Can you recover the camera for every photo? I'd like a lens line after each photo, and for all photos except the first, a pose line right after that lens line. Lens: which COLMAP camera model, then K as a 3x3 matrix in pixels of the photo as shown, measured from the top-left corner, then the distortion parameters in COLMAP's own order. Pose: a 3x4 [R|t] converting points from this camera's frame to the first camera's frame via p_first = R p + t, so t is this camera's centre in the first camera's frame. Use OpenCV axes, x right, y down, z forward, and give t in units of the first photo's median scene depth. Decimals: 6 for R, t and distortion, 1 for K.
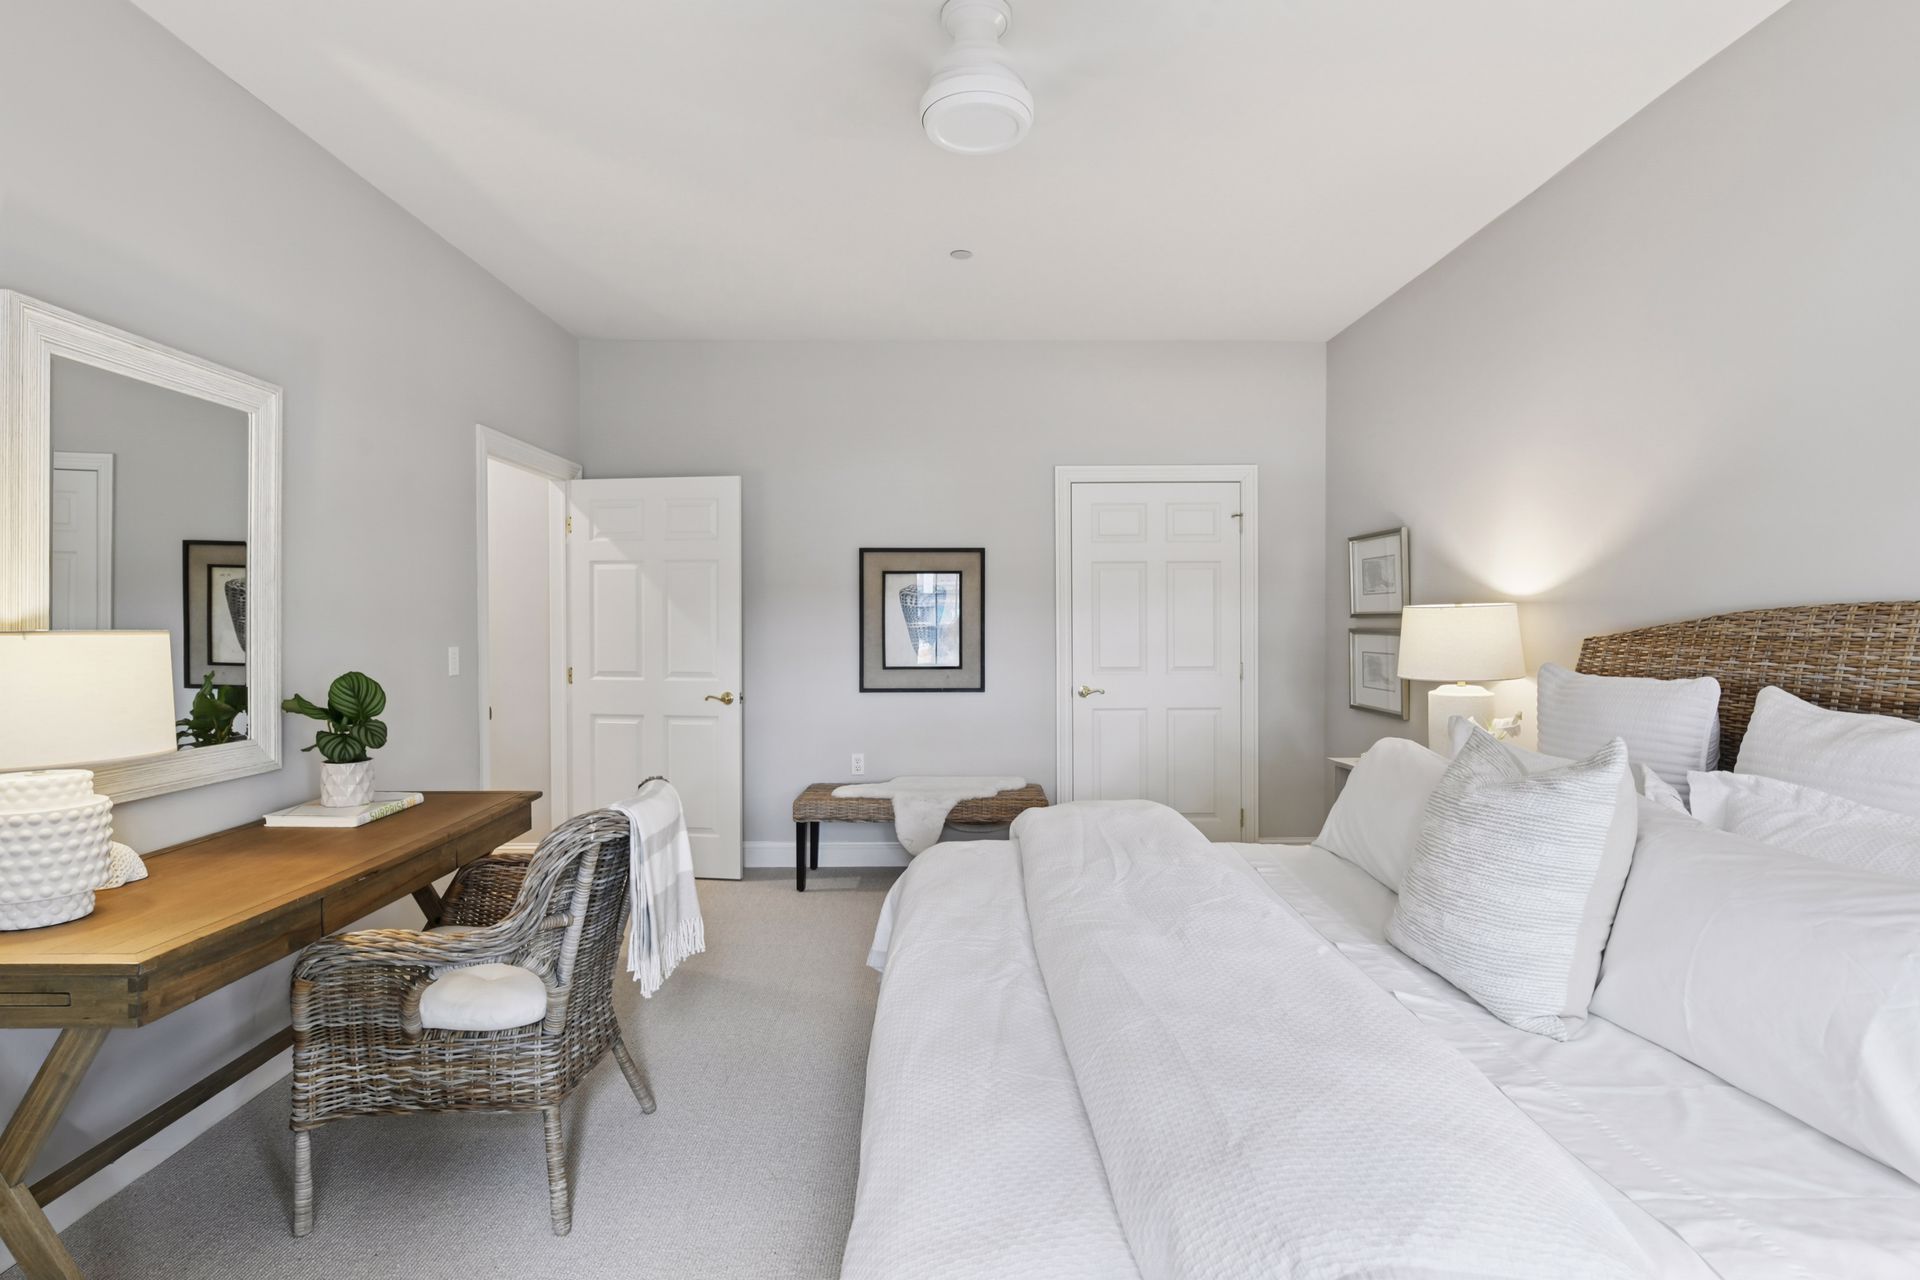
lens RADIAL K [[965.1, 0, 960.6], [0, 965.1, 614.2], [0, 0, 1]] dist [-0.005532, -0.001253]
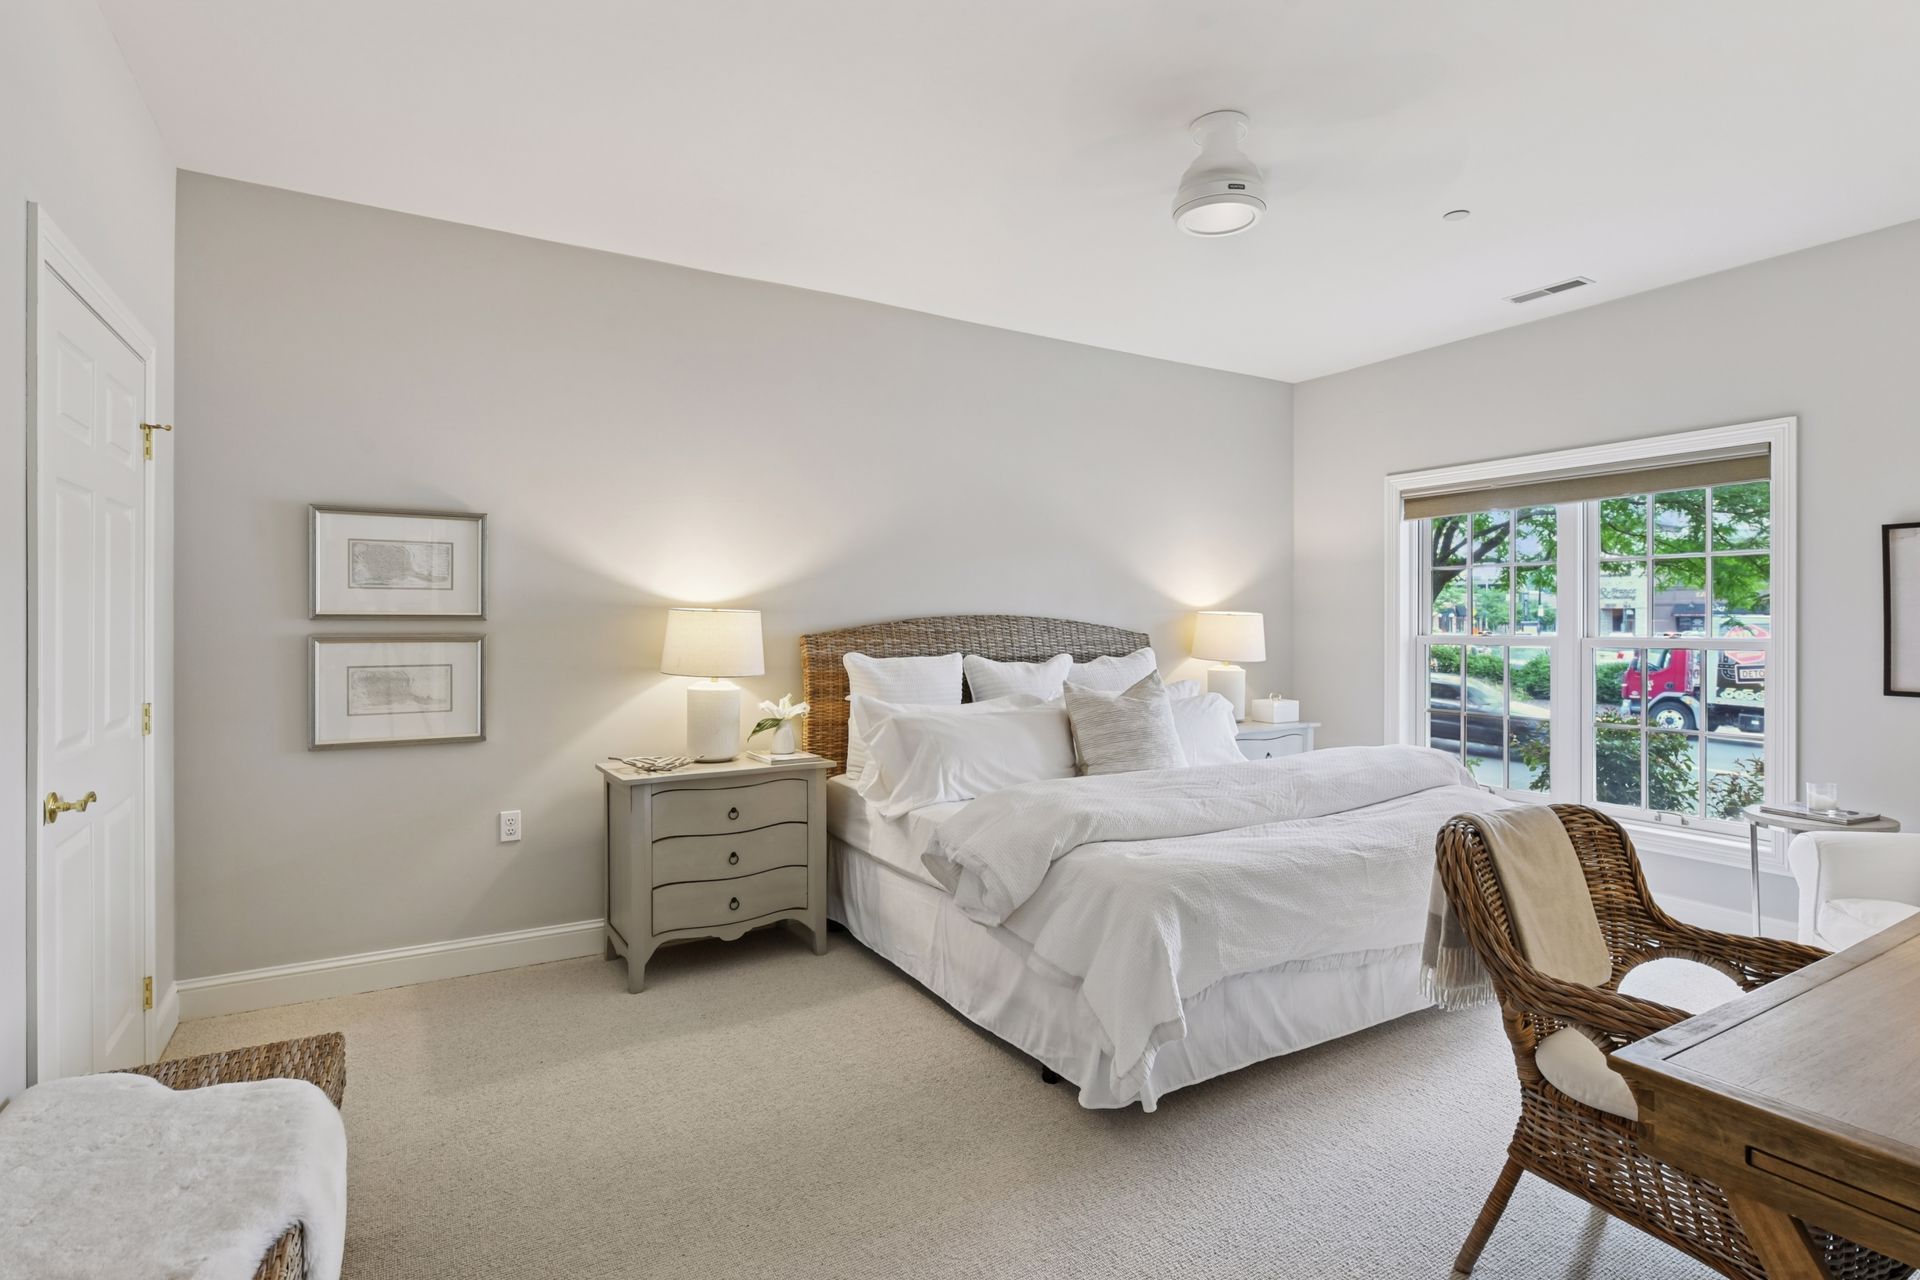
lens RADIAL K [[965.1, 0, 960.6], [0, 965.1, 614.2], [0, 0, 1]] dist [-0.005532, -0.001253]
pose [[-0.496345, 0.005586, 0.868108, -0.537499], [-0.007077, 0.999920, -0.010480, 0.005598], [-0.868097, -0.011345, -0.496265, 1.196235]]
